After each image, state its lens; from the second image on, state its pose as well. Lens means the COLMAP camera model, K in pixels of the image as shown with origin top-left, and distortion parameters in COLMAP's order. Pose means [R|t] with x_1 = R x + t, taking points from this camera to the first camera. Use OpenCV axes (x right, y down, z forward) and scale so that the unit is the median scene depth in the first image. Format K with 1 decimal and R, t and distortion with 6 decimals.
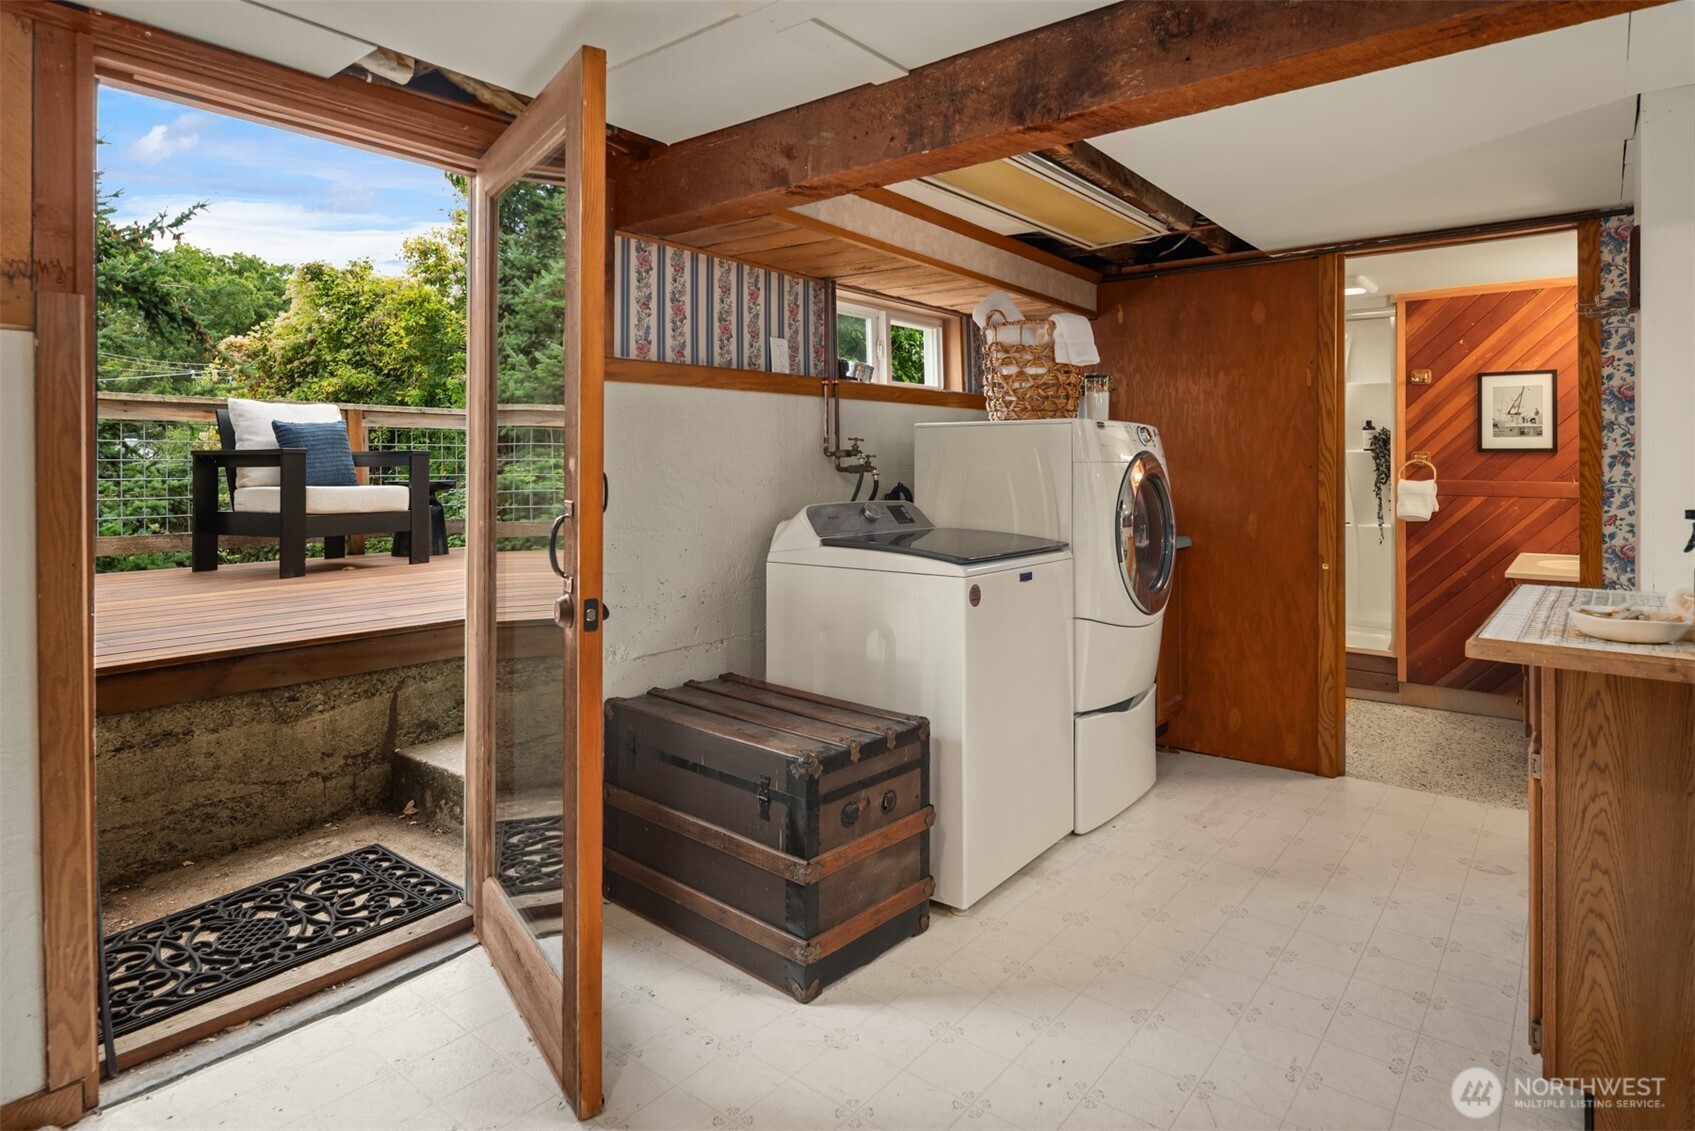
lens RADIAL K [[918.1, 0, 851.5], [0, 918.1, 457.6], [0, 0, 1]] dist [0.000646, -0.002510]
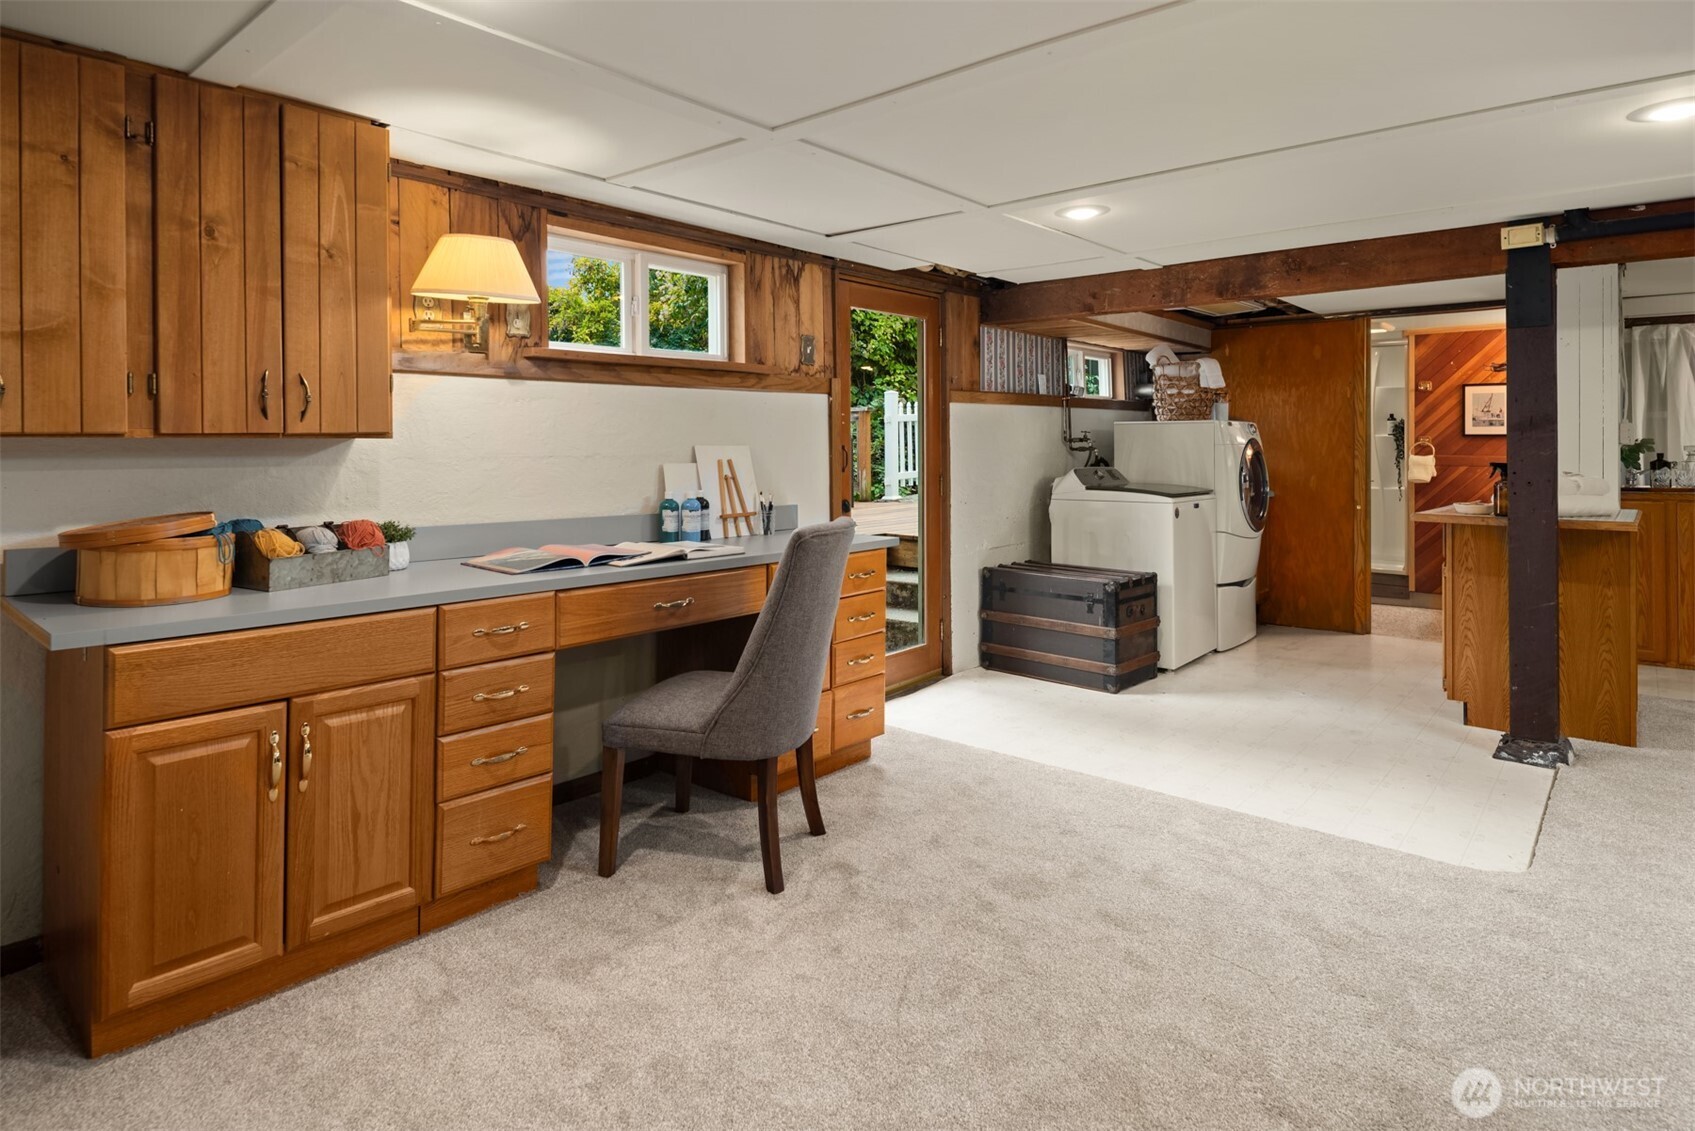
lens RADIAL K [[936.3, 0, 853.3], [0, 936.3, 445.9], [0, 0, 1]] dist [0.000751, 0.000862]
pose [[0.999713, -0.003246, -0.023719, -0.382238], [0.003431, 0.999964, 0.007756, -0.008758], [0.023693, -0.007835, 0.999689, -0.764683]]
